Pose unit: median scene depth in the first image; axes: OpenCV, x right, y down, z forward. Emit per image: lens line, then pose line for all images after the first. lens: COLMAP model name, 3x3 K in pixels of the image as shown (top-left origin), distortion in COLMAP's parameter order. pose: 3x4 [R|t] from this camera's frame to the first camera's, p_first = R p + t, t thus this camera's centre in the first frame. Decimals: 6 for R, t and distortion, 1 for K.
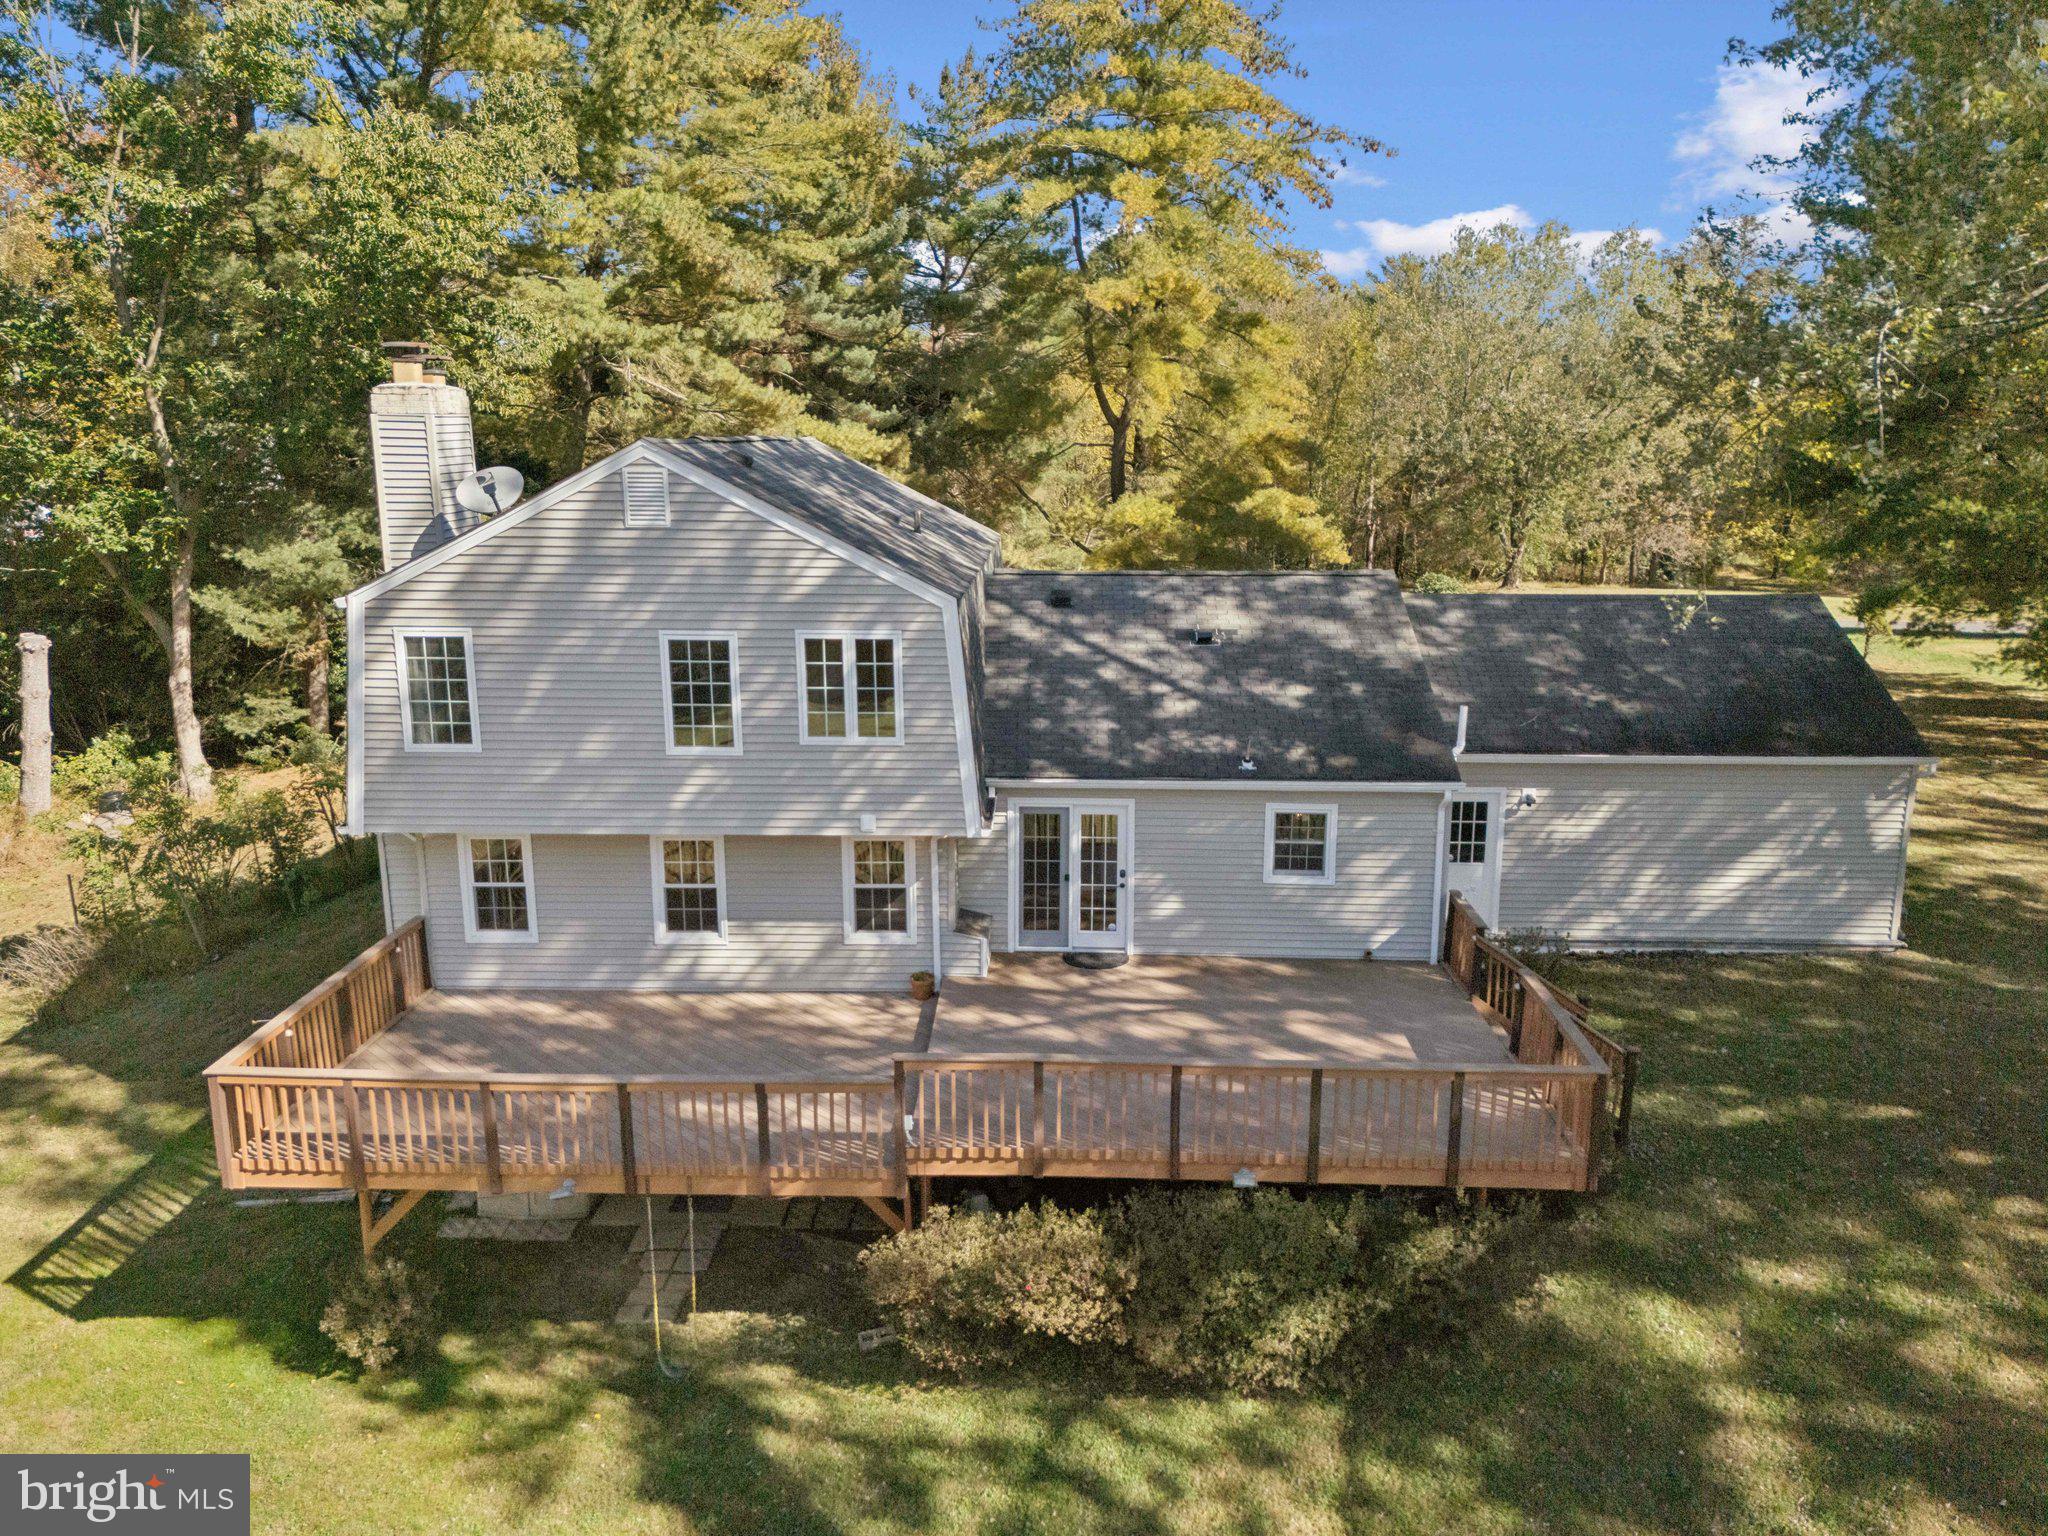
lens RADIAL K [[1449.8, 0, 1073.8], [0, 1449.8, 733.0], [0, 0, 1]] dist [0.064726, -0.069933]
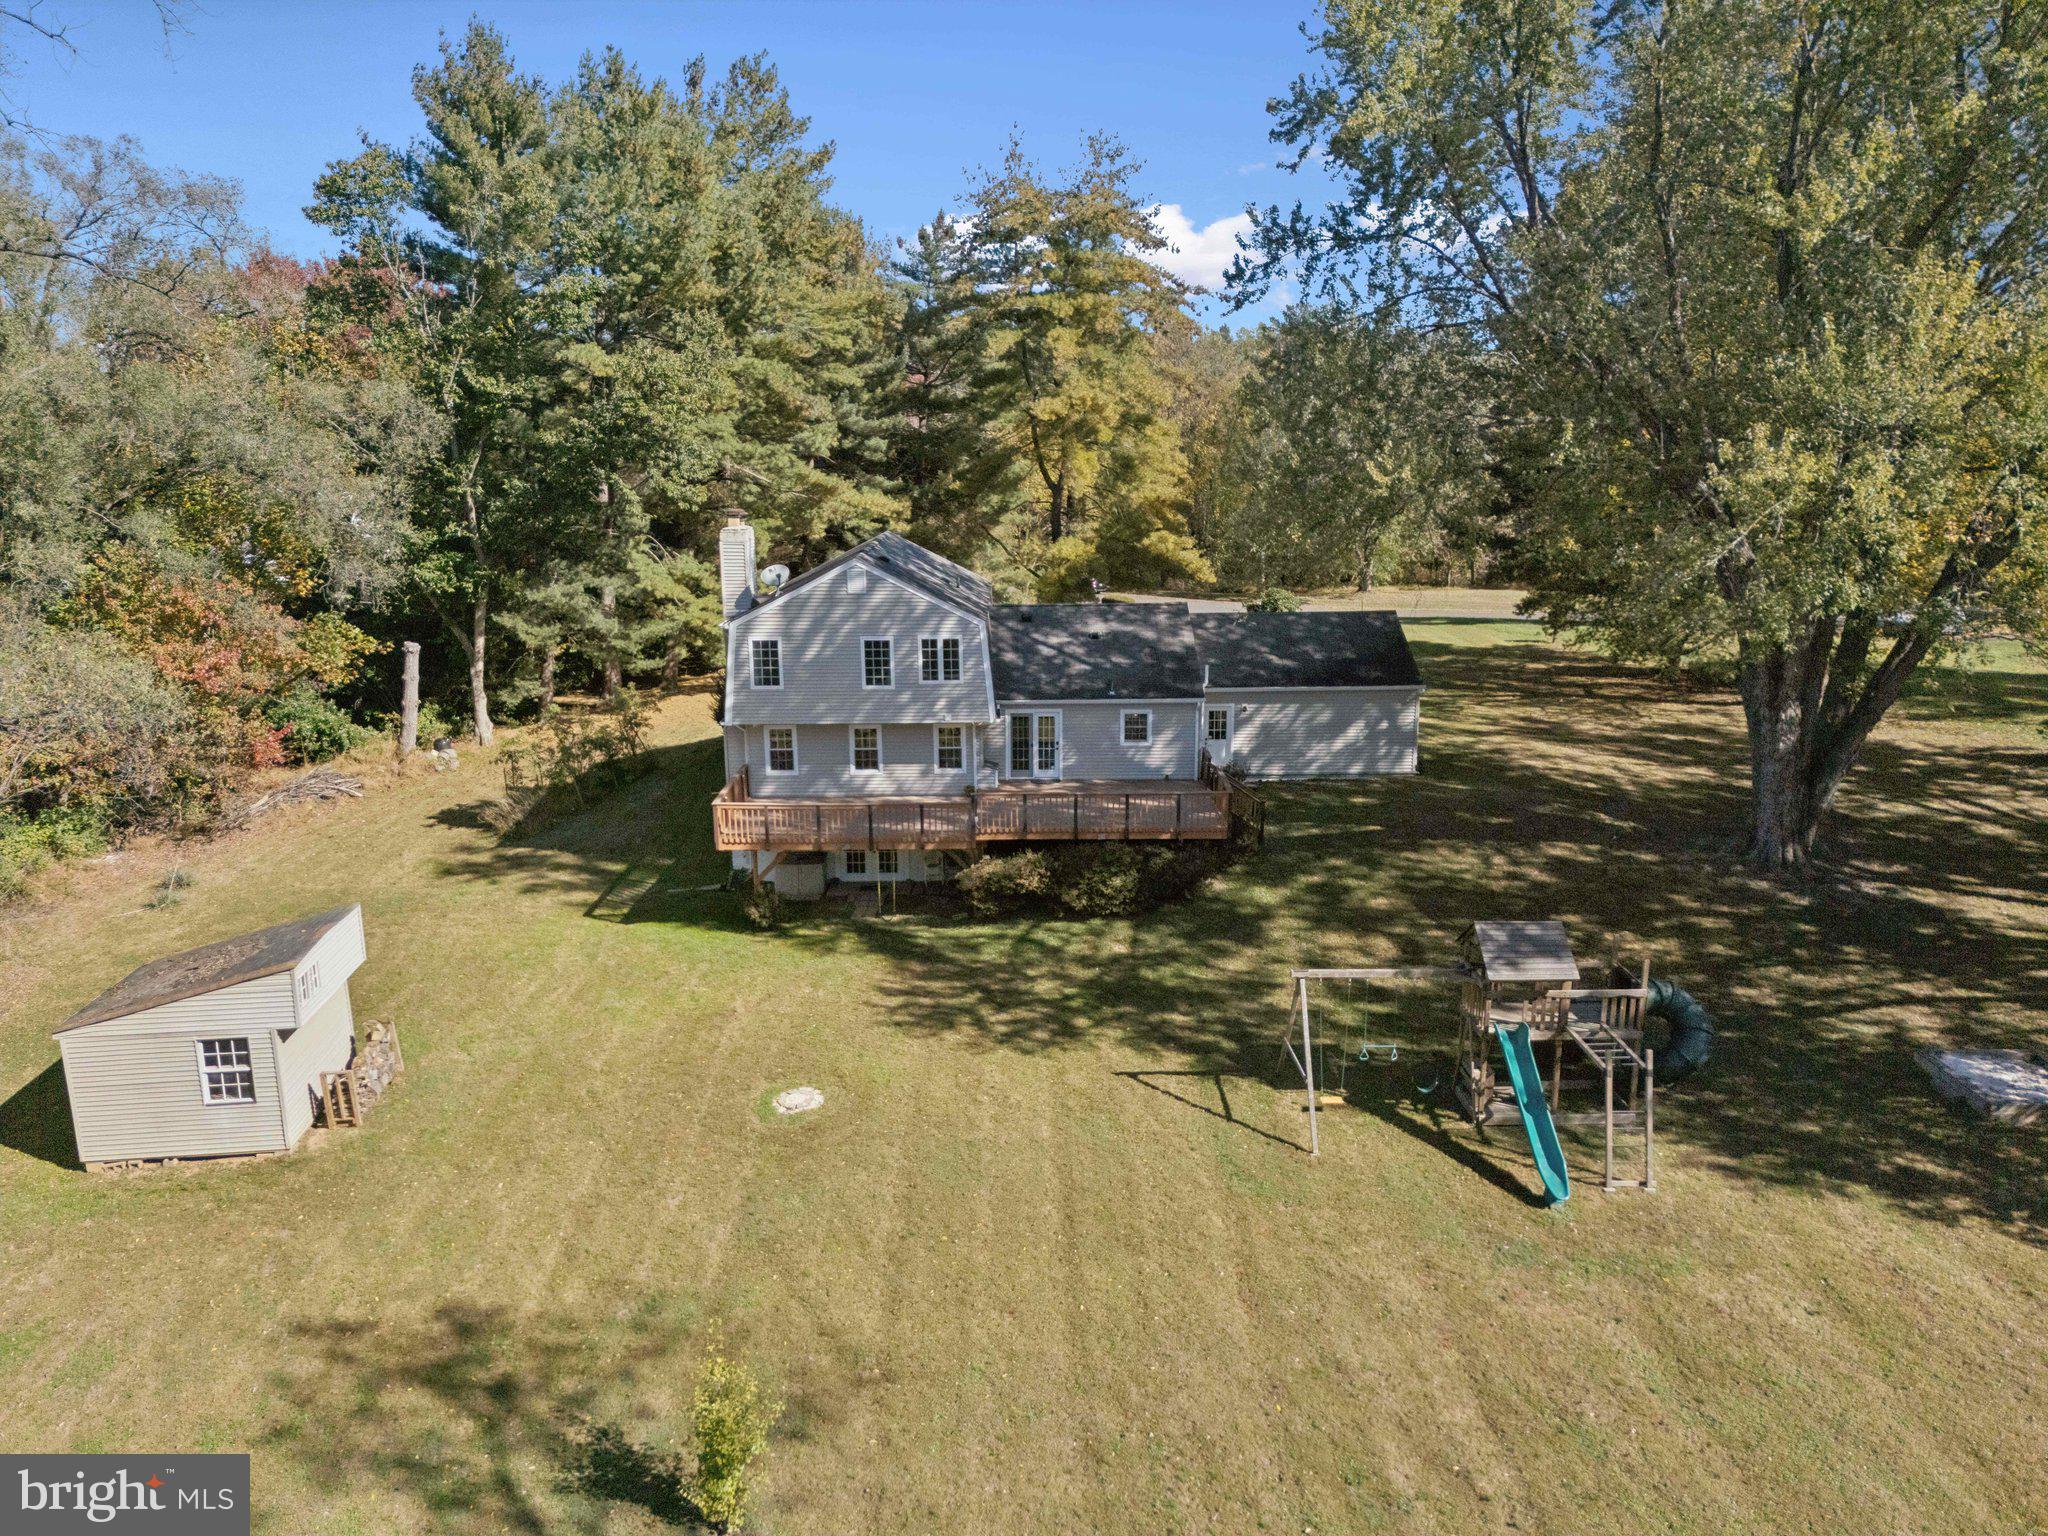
lens RADIAL K [[1449.8, 0, 1073.8], [0, 1449.8, 733.0], [0, 0, 1]] dist [0.064726, -0.069933]
pose [[0.999210, -0.015688, 0.036506, -0.021876], [0.015609, 0.999875, 0.002450, 0.077910], [-0.036540, -0.001879, 0.999330, -1.239539]]
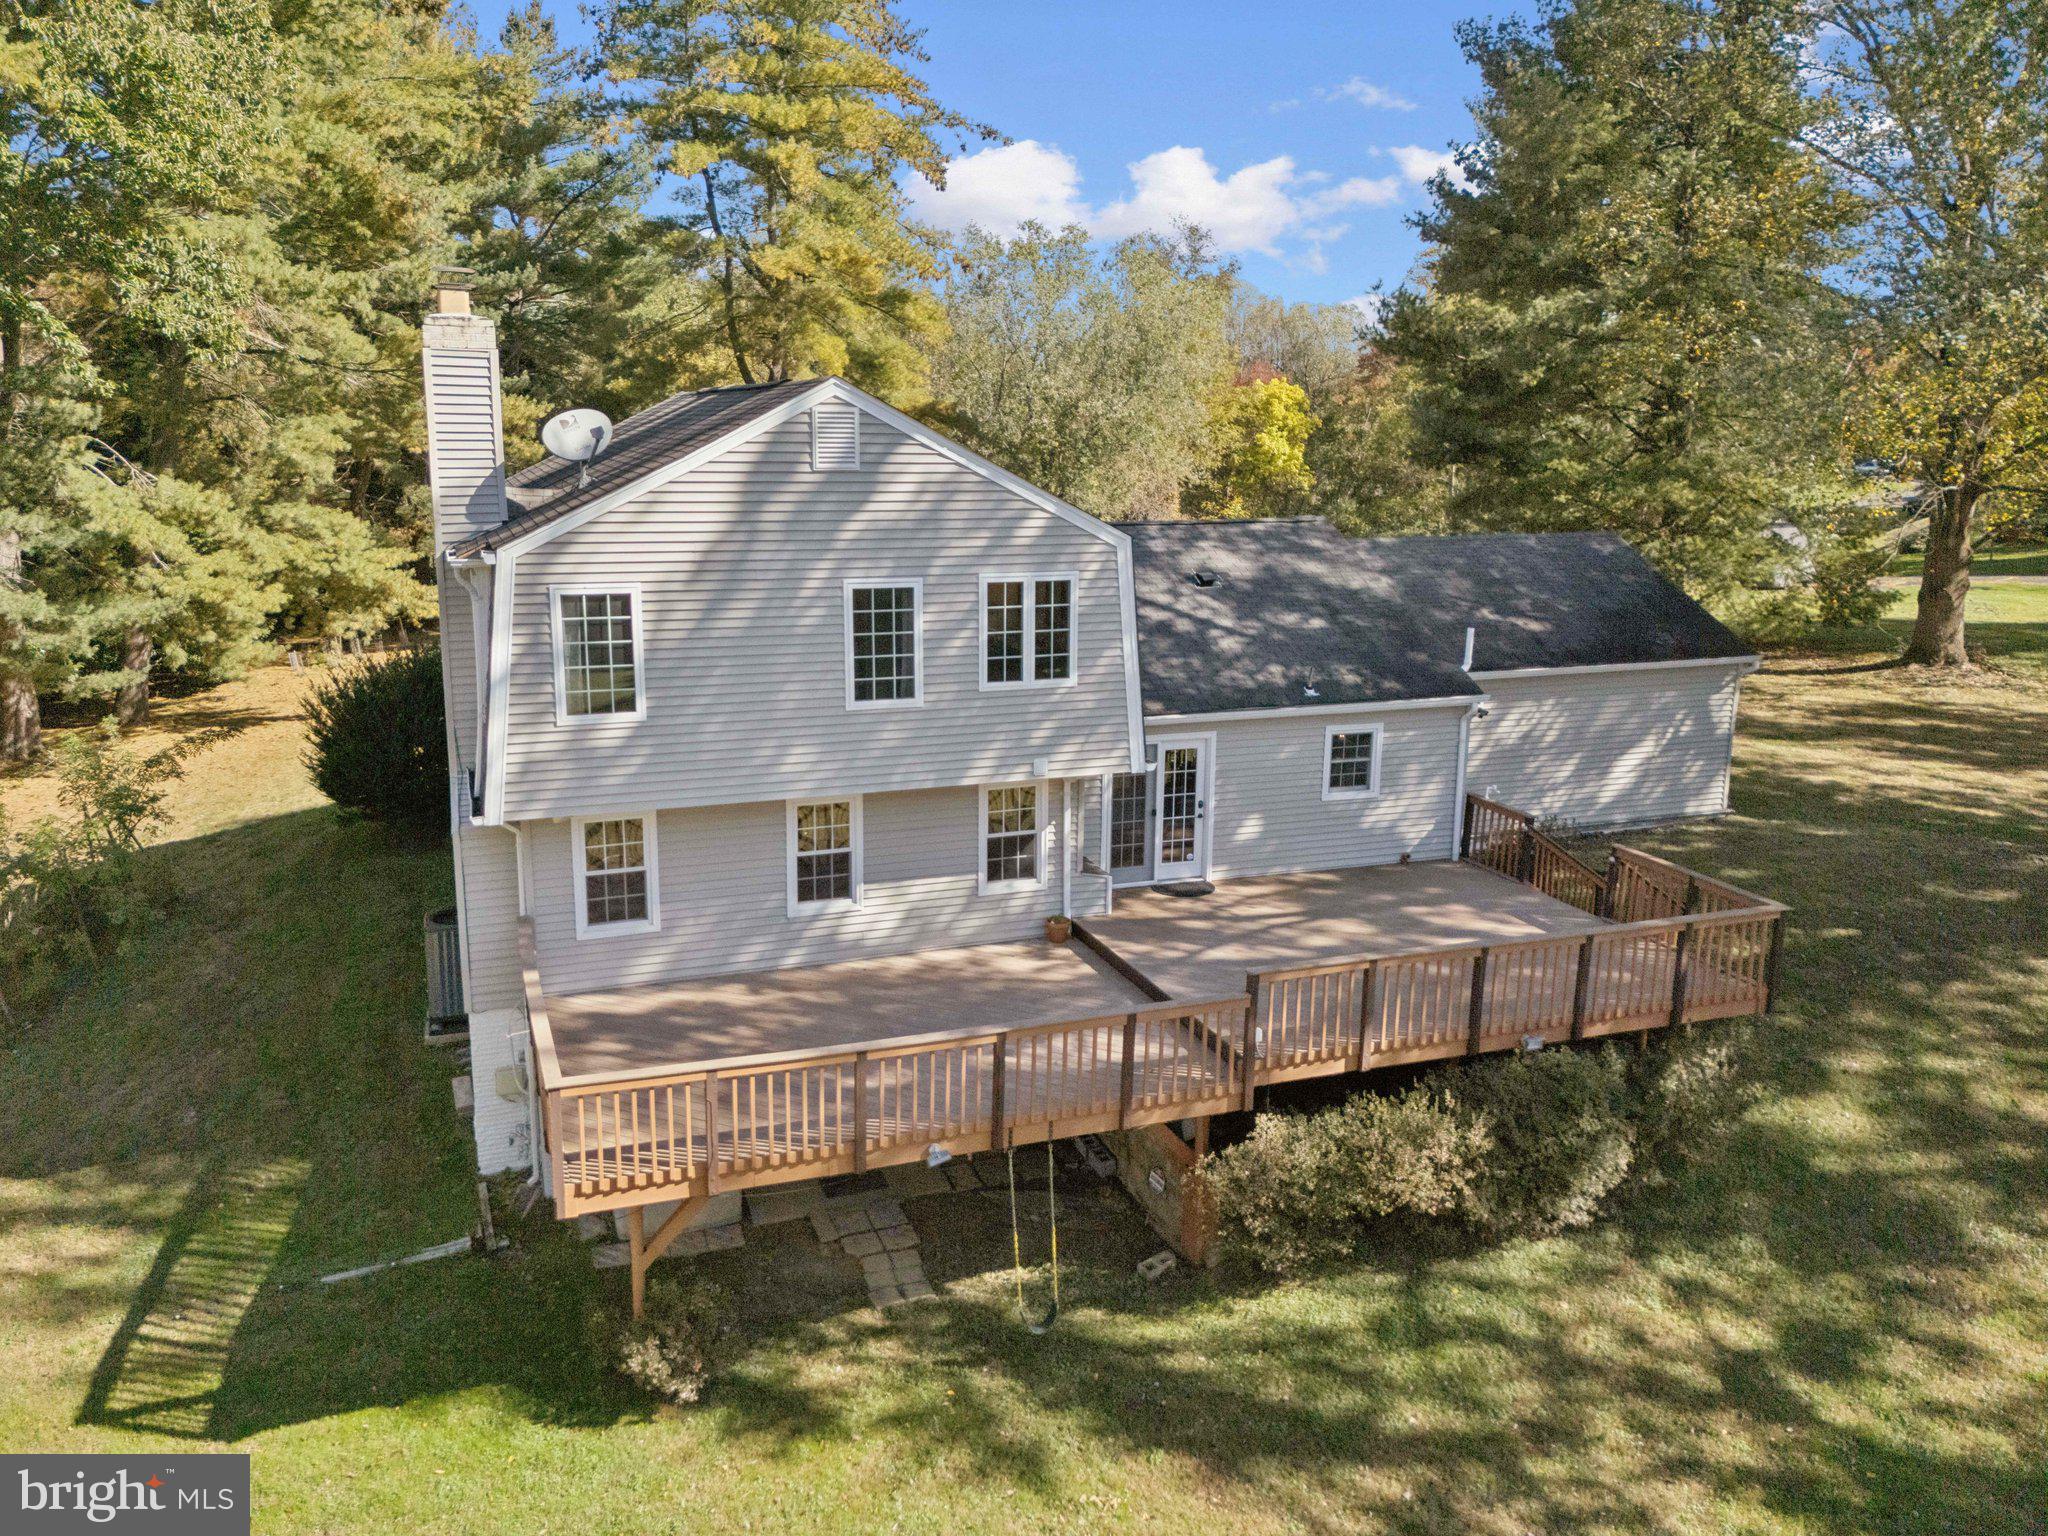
lens RADIAL K [[1453.9, 0, 1021.0], [0, 1453.9, 707.0], [0, 0, 1]] dist [0.056200, -0.063792]
pose [[0.934538, -0.062974, 0.350248, -0.458950], [0.066459, 0.997787, 0.002072, 0.016714], [-0.349604, 0.021341, 0.936655, 0.062139]]
